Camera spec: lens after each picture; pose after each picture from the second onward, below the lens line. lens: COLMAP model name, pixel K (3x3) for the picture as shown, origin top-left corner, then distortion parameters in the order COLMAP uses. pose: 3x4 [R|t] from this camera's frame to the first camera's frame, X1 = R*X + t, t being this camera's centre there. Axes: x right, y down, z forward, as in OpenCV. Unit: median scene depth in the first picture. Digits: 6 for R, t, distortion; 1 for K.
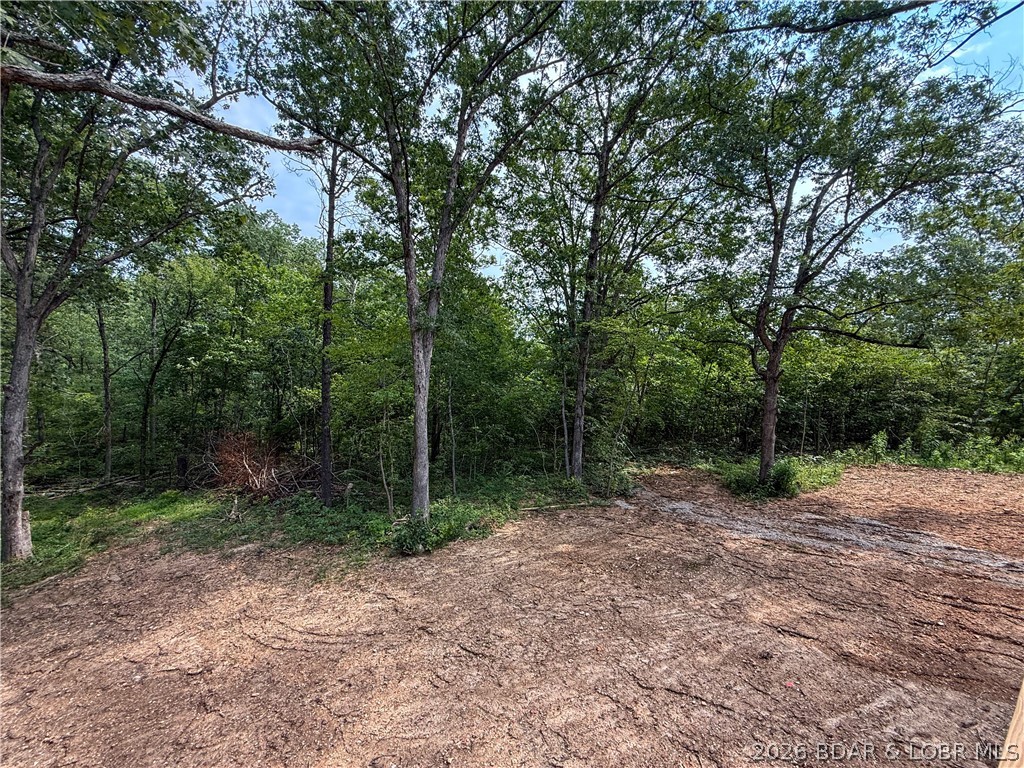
lens RADIAL K [[401.1, 0, 512.0], [0, 401.1, 384.0], [0, 0, 1]] dist [0.000237, -0.000212]
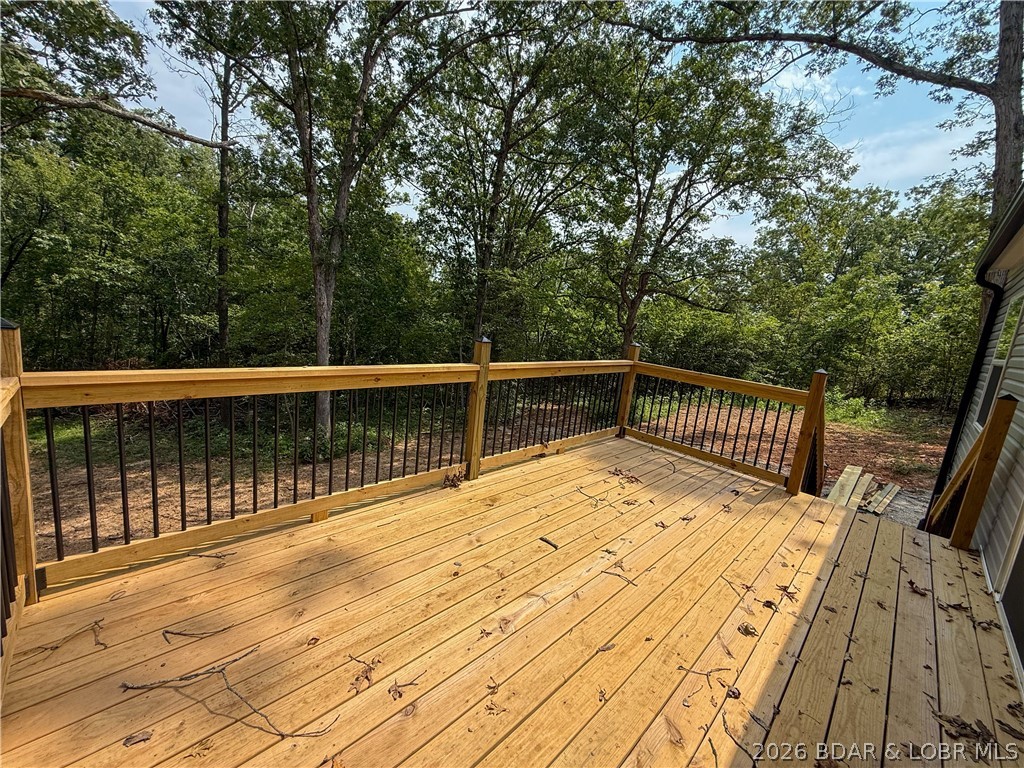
lens RADIAL K [[409.8, 0, 509.9], [0, 409.8, 381.2], [0, 0, 1]] dist [0.000851, -0.000393]
pose [[0.981075, 0.035057, 0.190429, 0.037137], [-0.057227, 0.992036, 0.112204, 0.012555], [-0.184979, -0.120978, 0.975268, -0.112355]]
